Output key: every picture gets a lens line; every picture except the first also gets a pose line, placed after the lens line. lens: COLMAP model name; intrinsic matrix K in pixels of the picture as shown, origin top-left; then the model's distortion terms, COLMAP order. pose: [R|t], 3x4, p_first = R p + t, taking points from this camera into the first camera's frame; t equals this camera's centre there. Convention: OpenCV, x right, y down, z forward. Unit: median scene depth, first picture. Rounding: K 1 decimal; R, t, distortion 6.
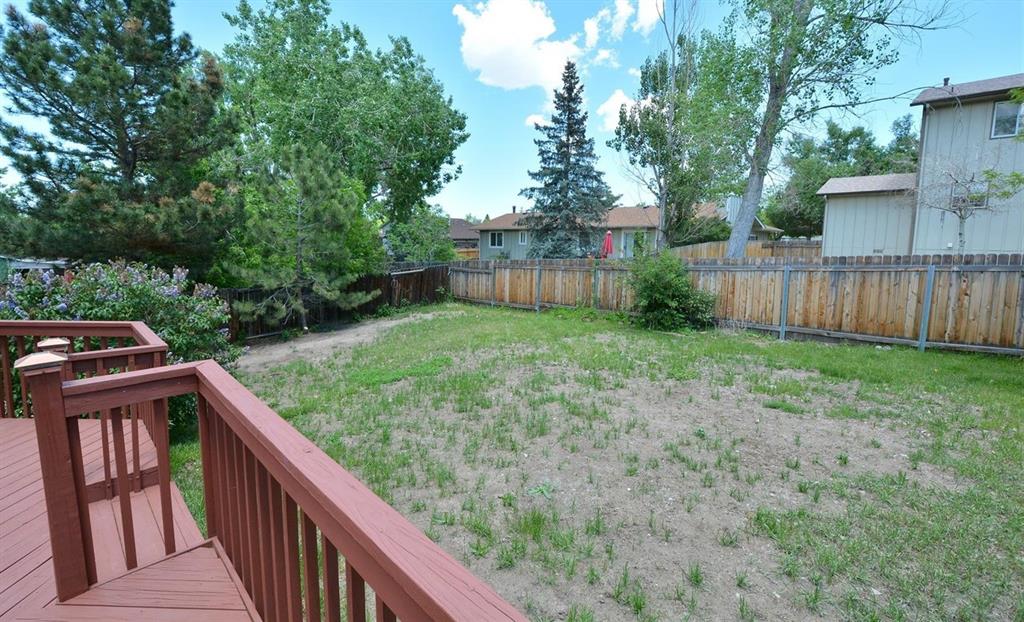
lens RADIAL K [[450.2, 0, 508.2], [0, 450.2, 291.9], [0, 0, 1]] dist [-0.003374, -0.000269]
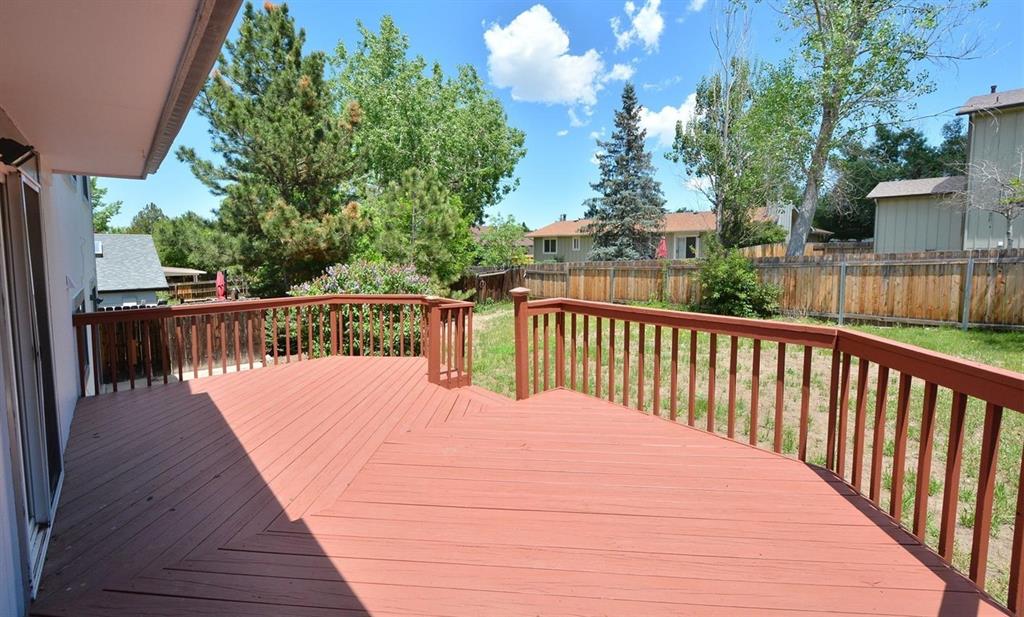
lens RADIAL K [[452.6, 0, 505.6], [0, 452.6, 287.4], [0, 0, 1]] dist [-0.004469, -0.000894]
pose [[0.997134, -0.007702, -0.075259, -0.087176], [0.005613, 0.999594, -0.027922, 0.018261], [0.075444, 0.027420, 0.996773, -0.122282]]
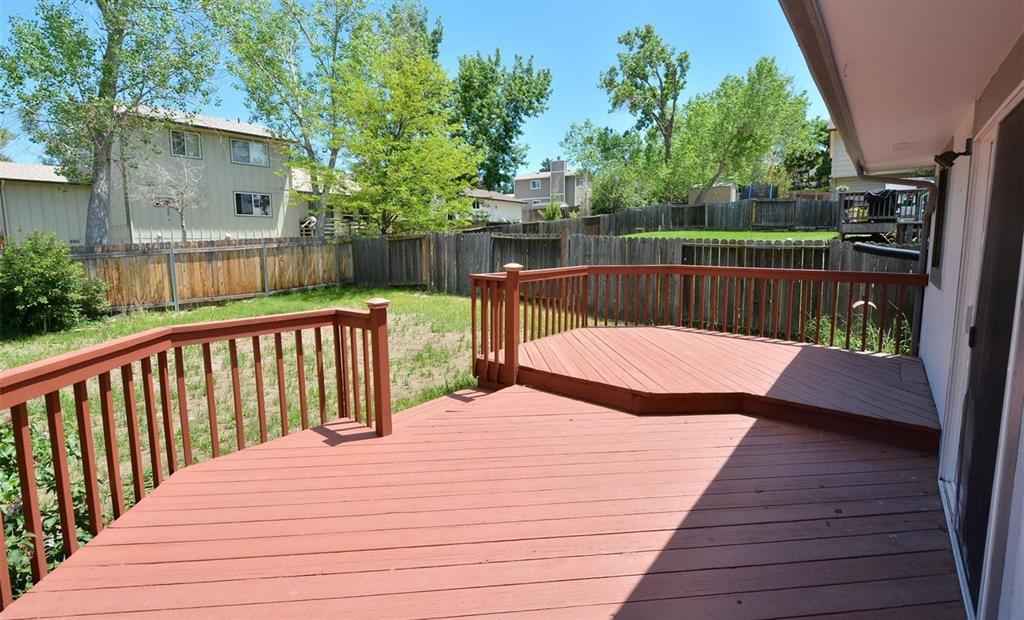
lens RADIAL K [[452.4, 0, 508.2], [0, 452.4, 288.3], [0, 0, 1]] dist [-0.002043, -0.000416]
pose [[-0.089668, -0.114452, 0.989374, -0.324959], [0.110332, 0.986120, 0.124075, -0.003705], [-0.989842, 0.120285, -0.075796, 0.112068]]
